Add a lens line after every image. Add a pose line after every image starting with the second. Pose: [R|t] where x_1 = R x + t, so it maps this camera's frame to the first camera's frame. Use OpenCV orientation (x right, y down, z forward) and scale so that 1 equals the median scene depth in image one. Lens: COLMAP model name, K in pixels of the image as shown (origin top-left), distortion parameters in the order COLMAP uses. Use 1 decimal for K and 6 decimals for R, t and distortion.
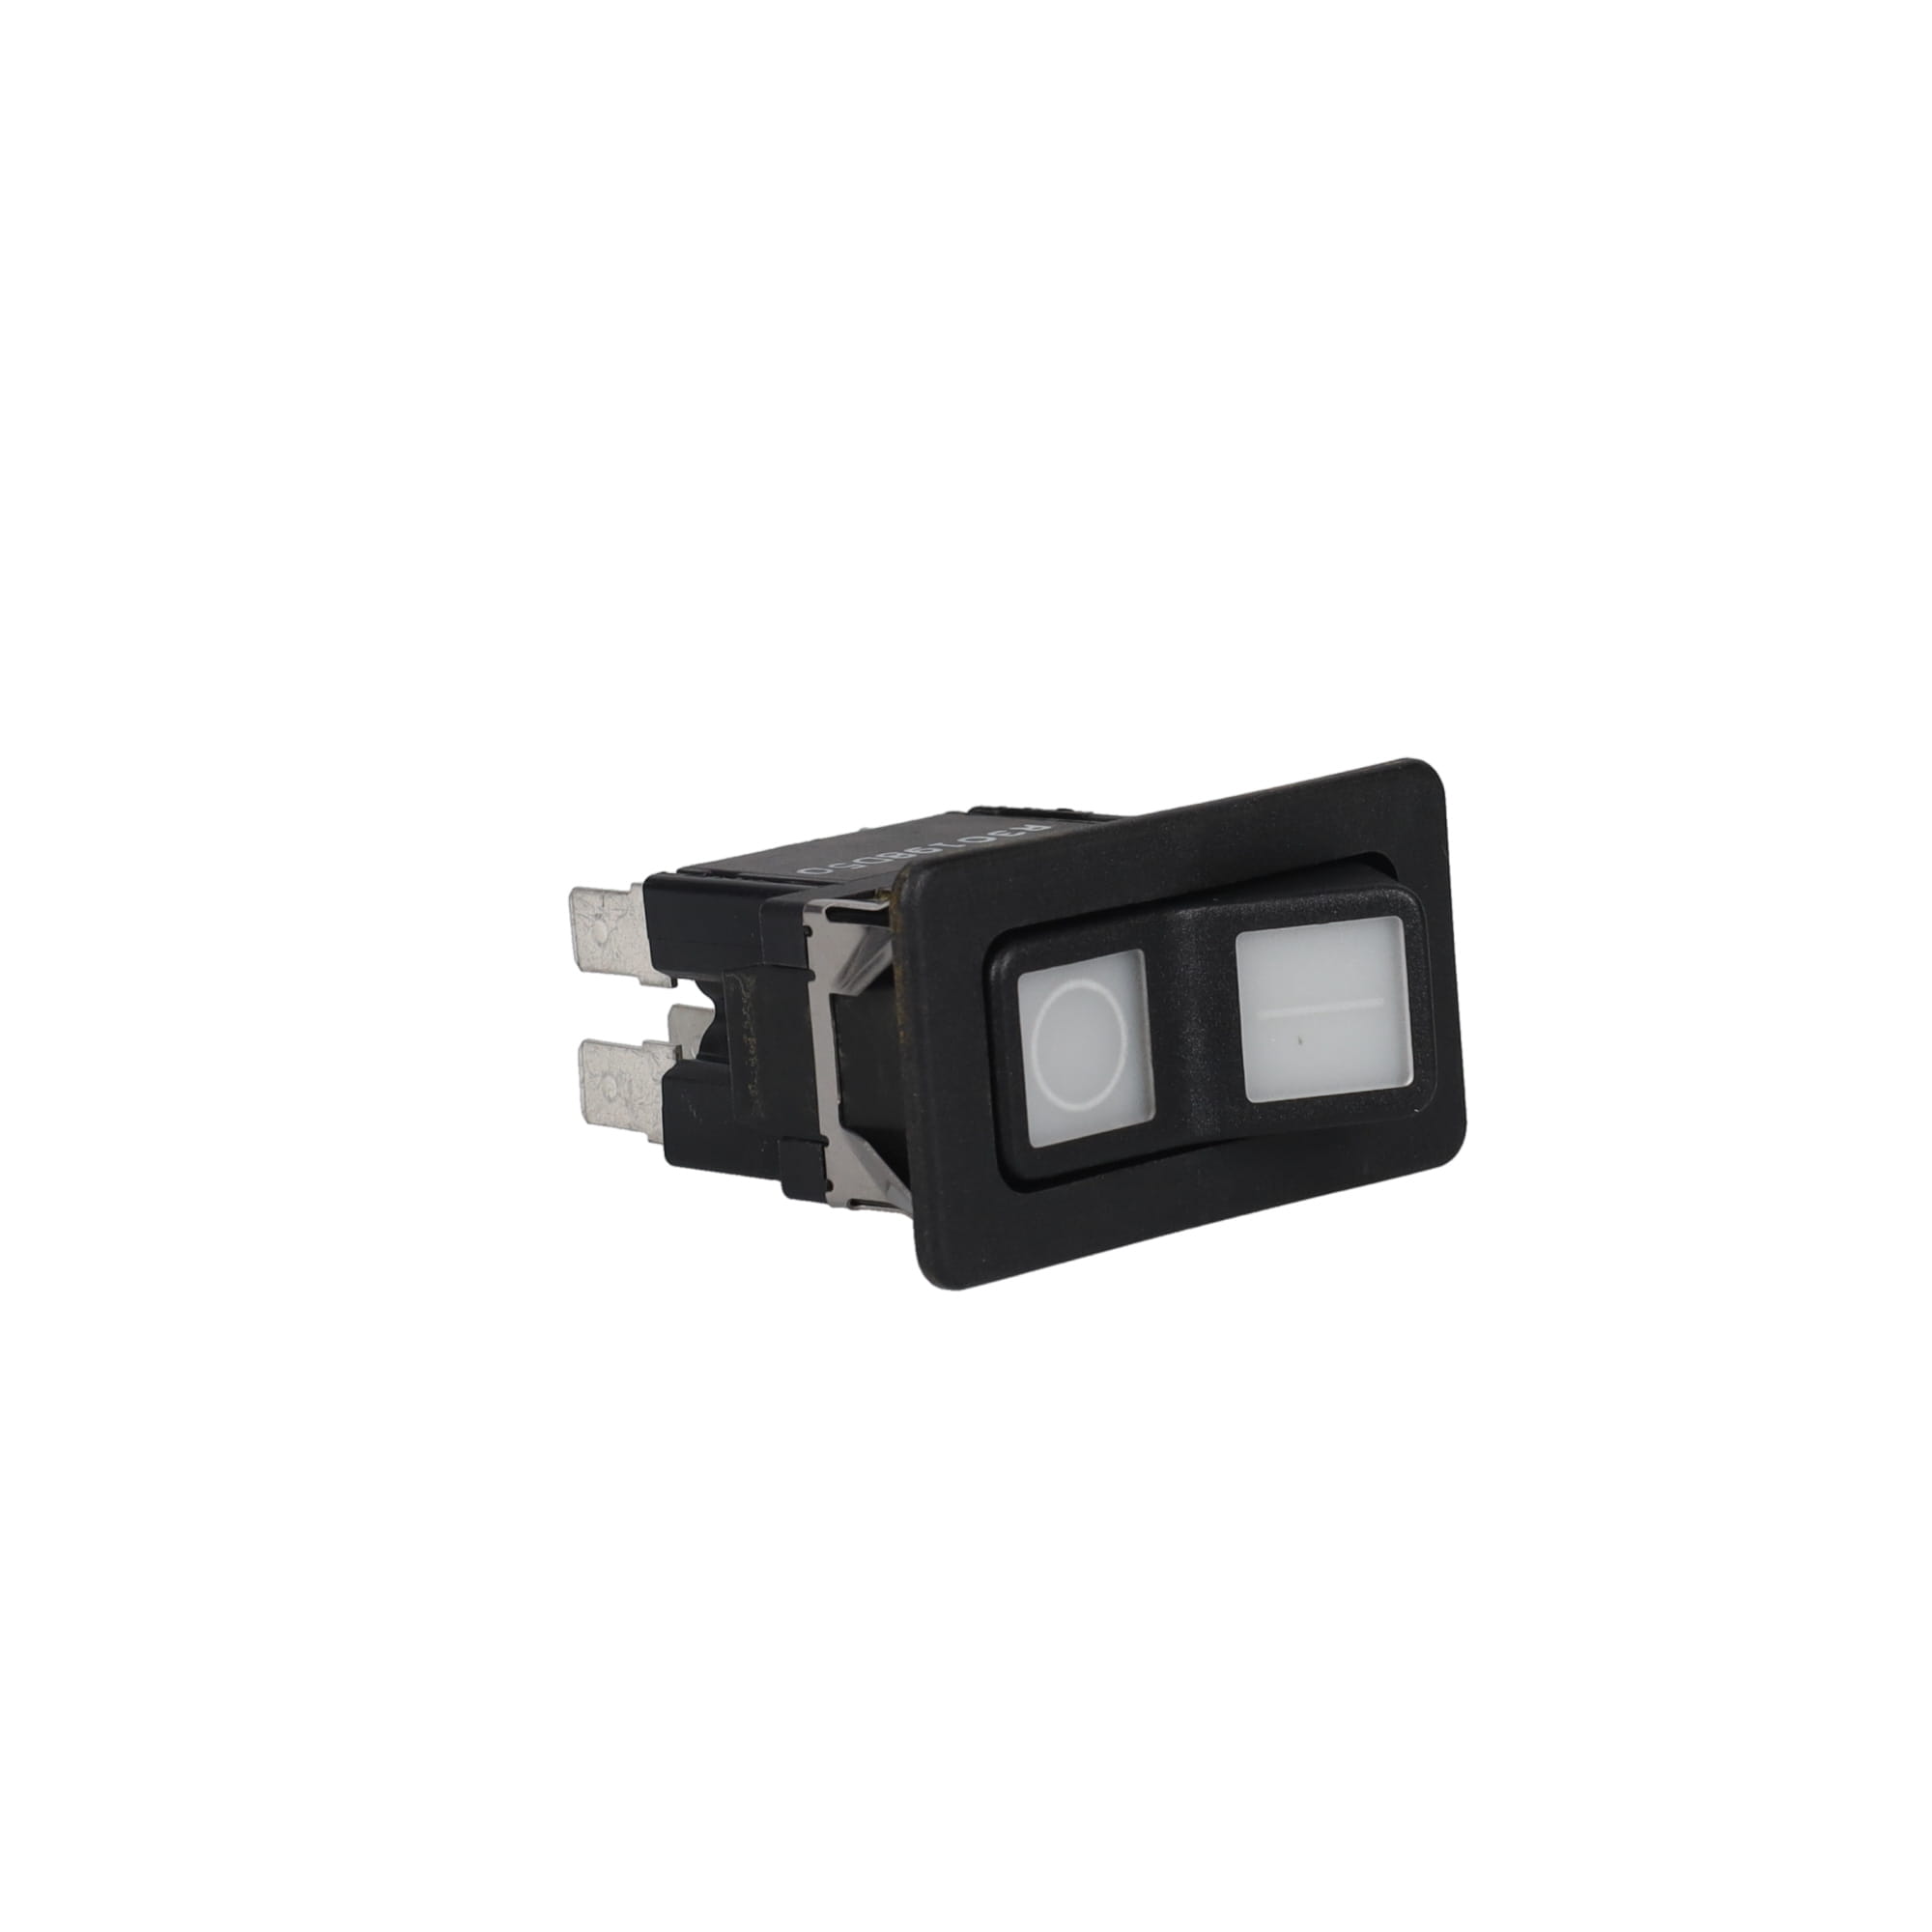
lens RADIAL K [[7221.8, 0, 966.0], [0, 7221.8, 966.0], [0, 0, 1]] dist [-0.051582, -0.155020]
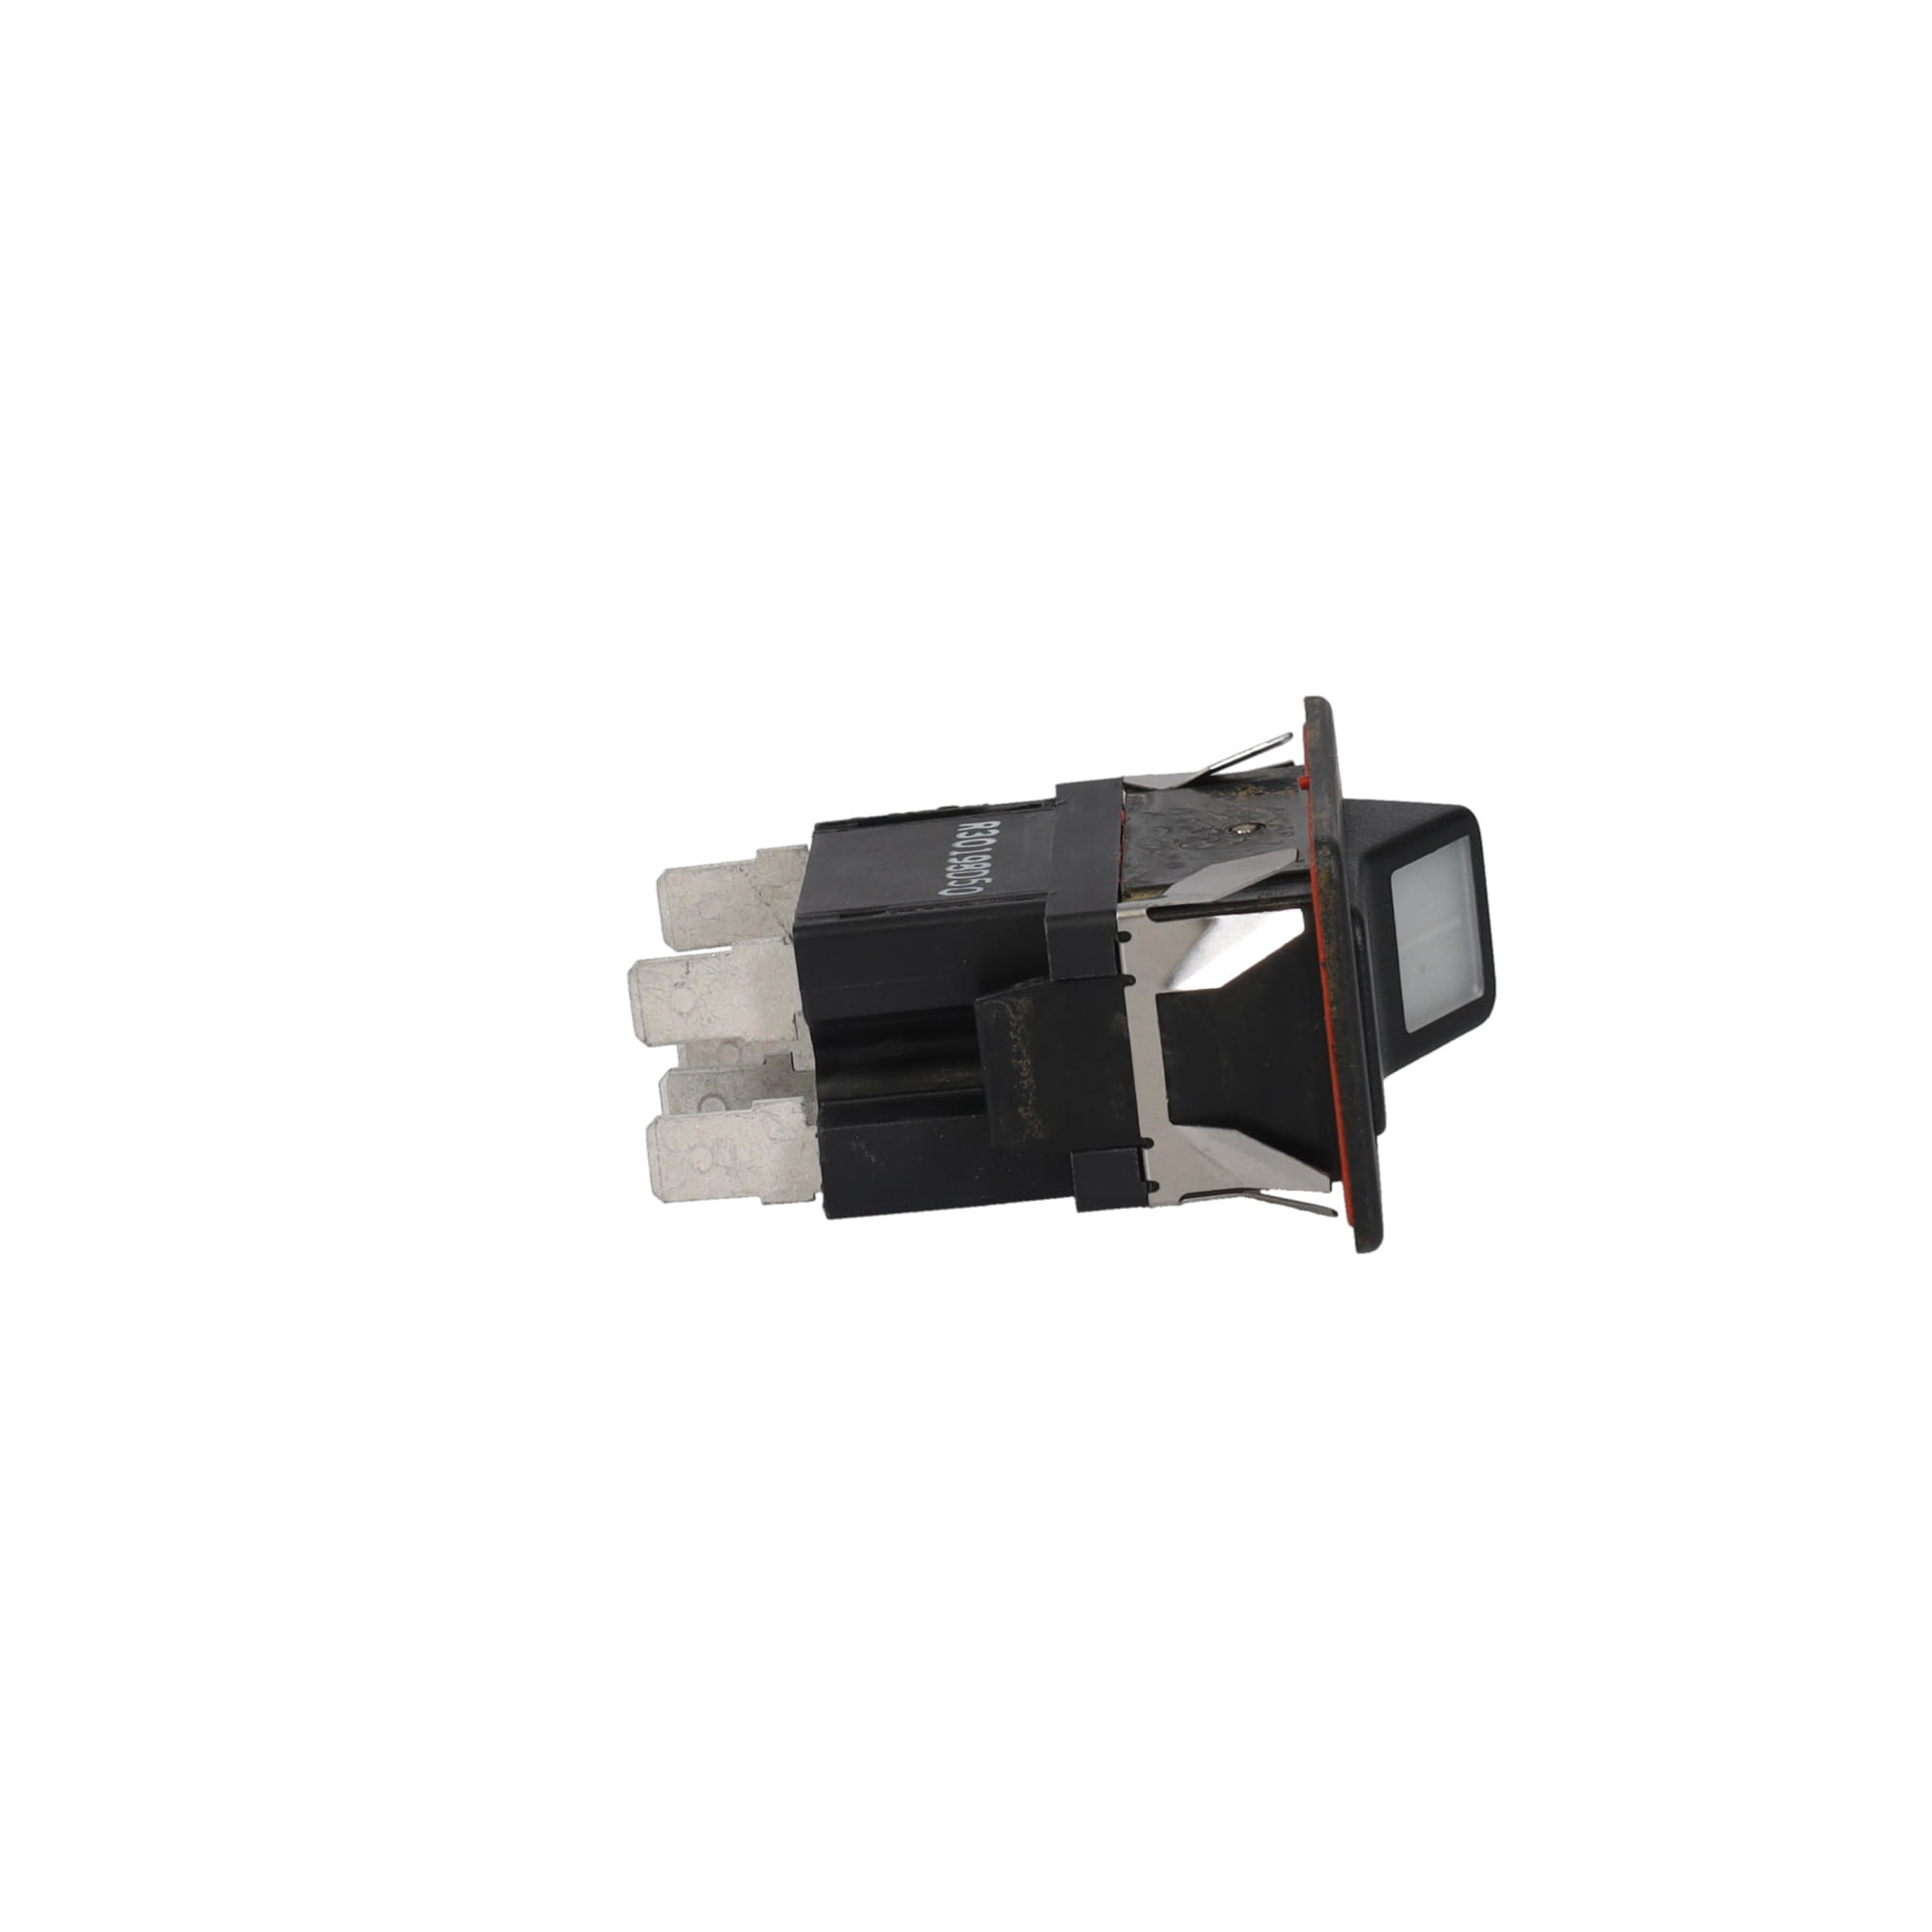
lens RADIAL K [[7221.8, 0, 966.0], [0, 7221.8, 966.0], [0, 0, 1]] dist [-0.051582, -0.155020]
pose [[0.704093, -0.168572, 0.689809, -0.713702], [0.166270, 0.983547, 0.070641, -0.073710], [-0.690368, 0.064957, 0.720537, 0.292799]]
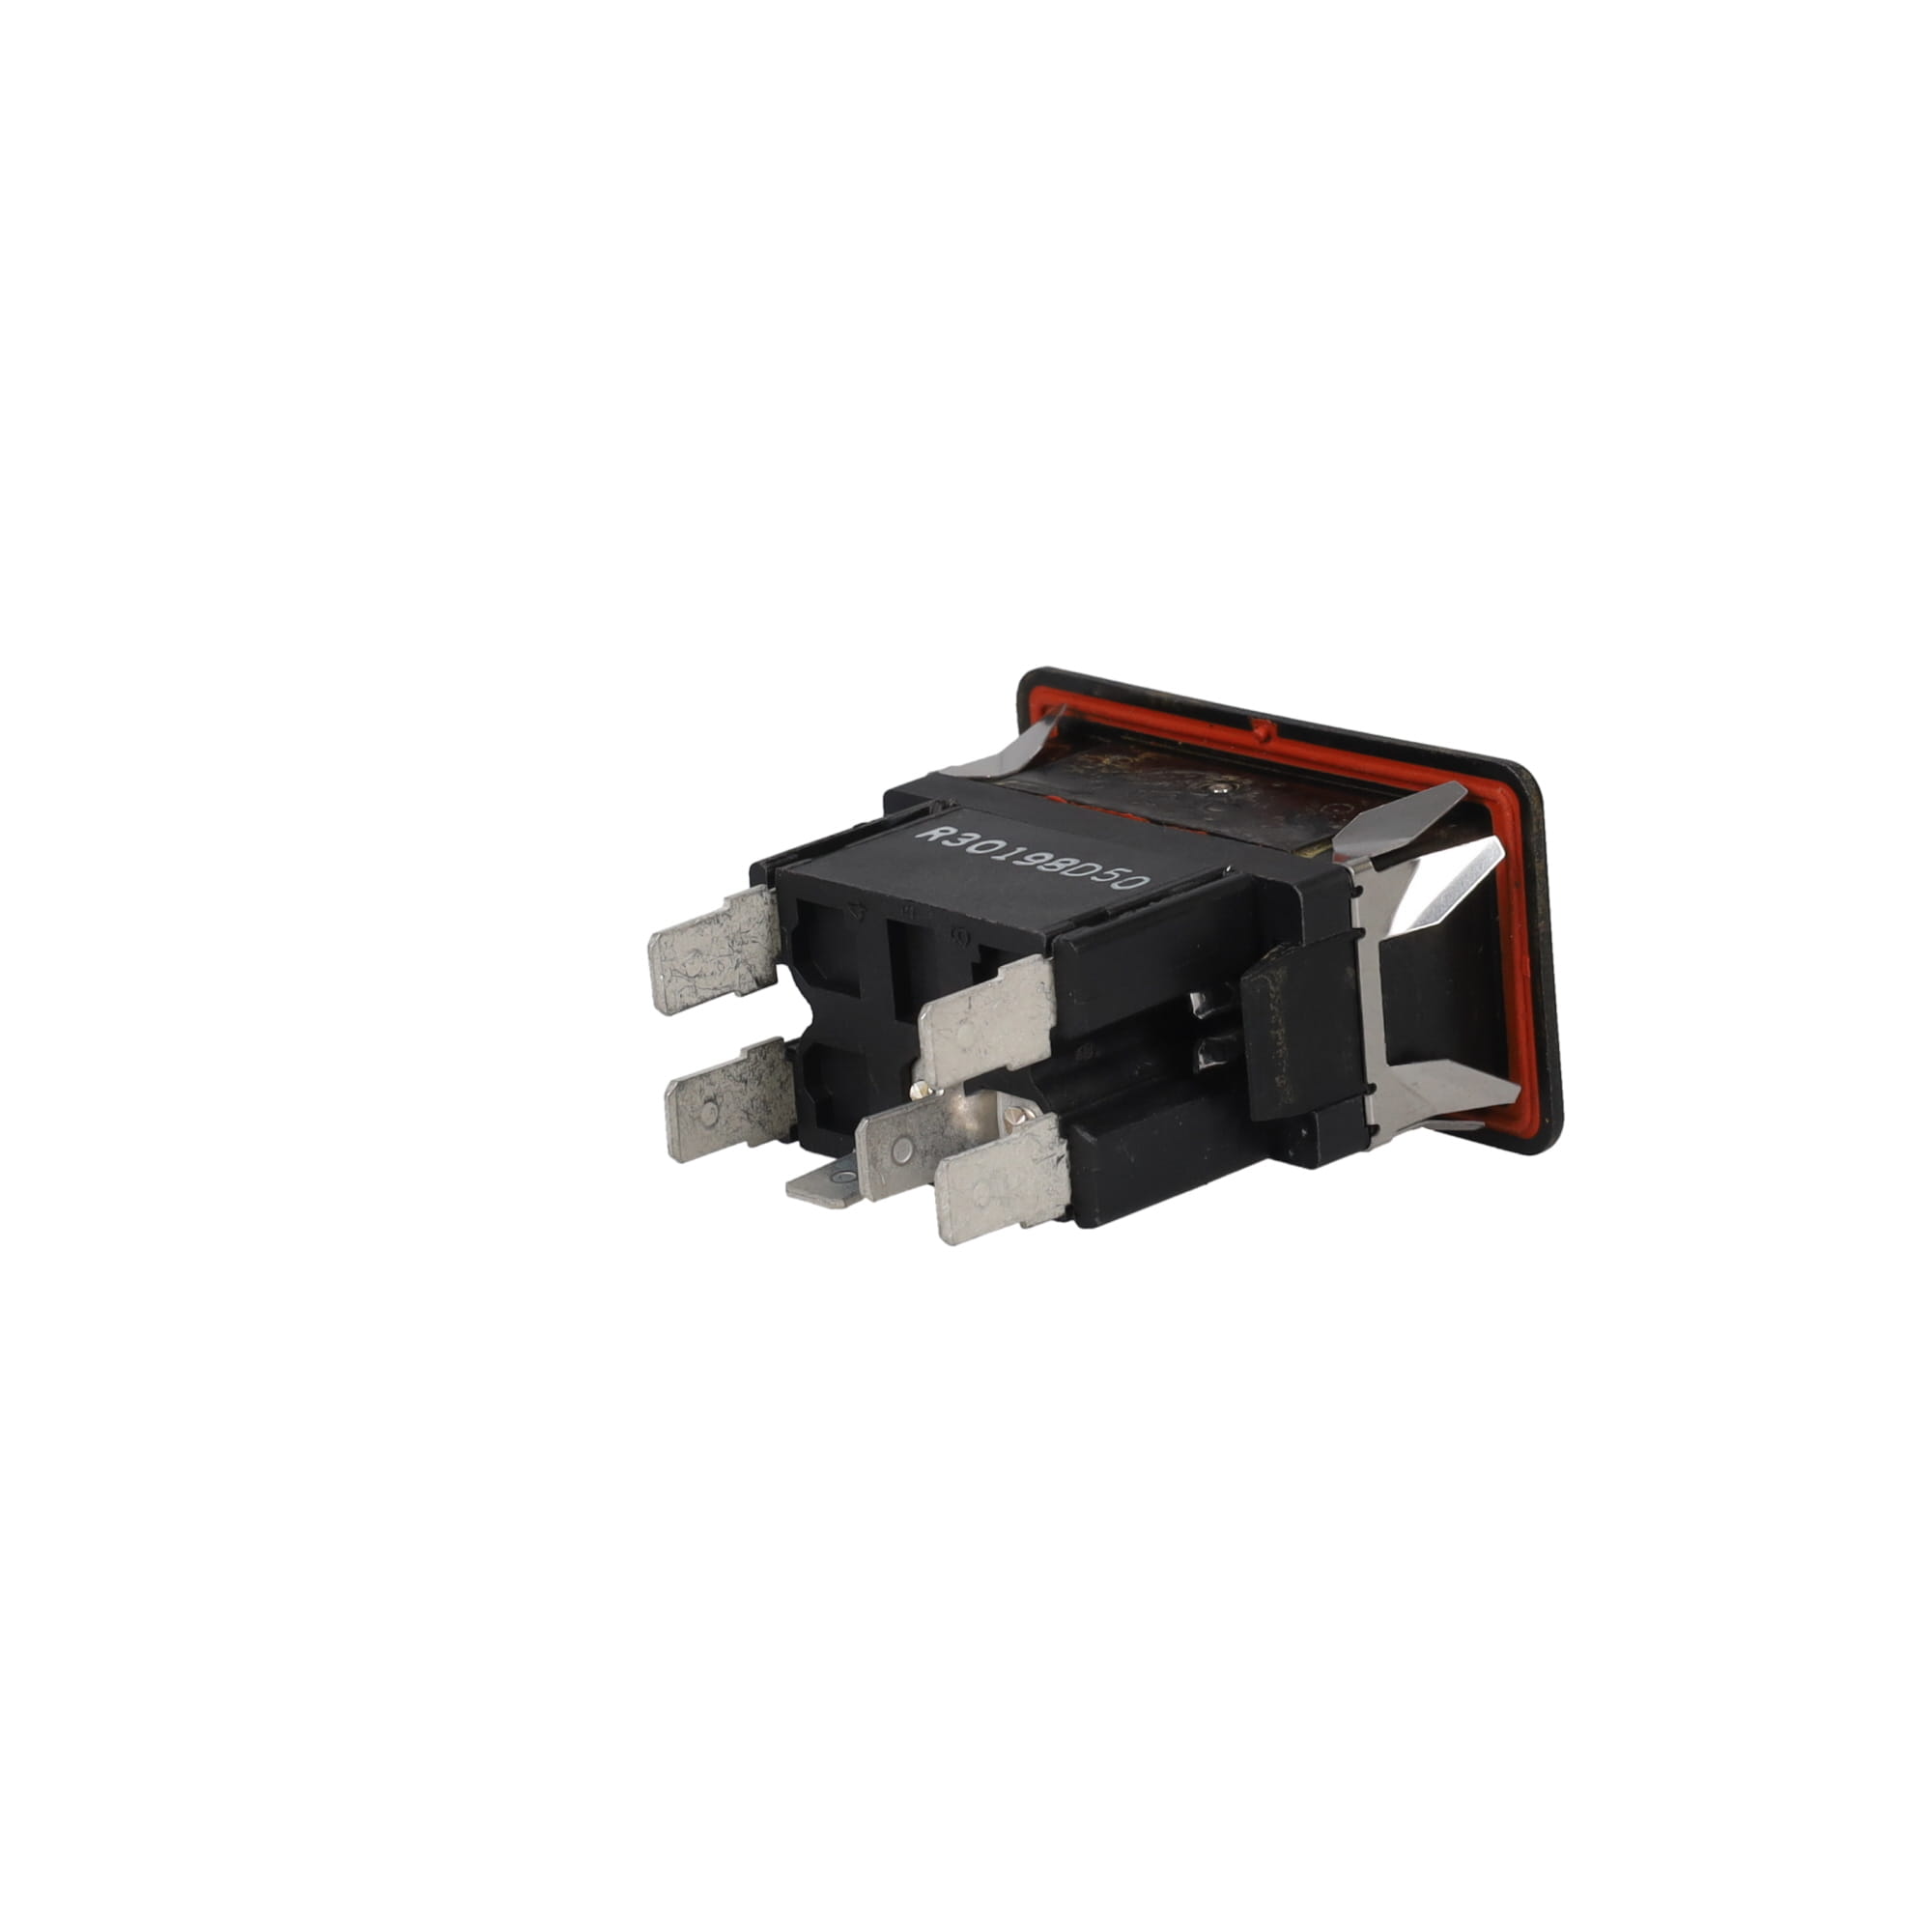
lens RADIAL K [[7221.8, 0, 966.0], [0, 7221.8, 966.0], [0, 0, 1]] dist [-0.051582, -0.155020]
pose [[0.001330, -0.235909, 0.971774, -1.002753], [0.233822, 0.944910, 0.229068, -0.238430], [-0.972279, 0.226917, 0.056418, 0.982862]]
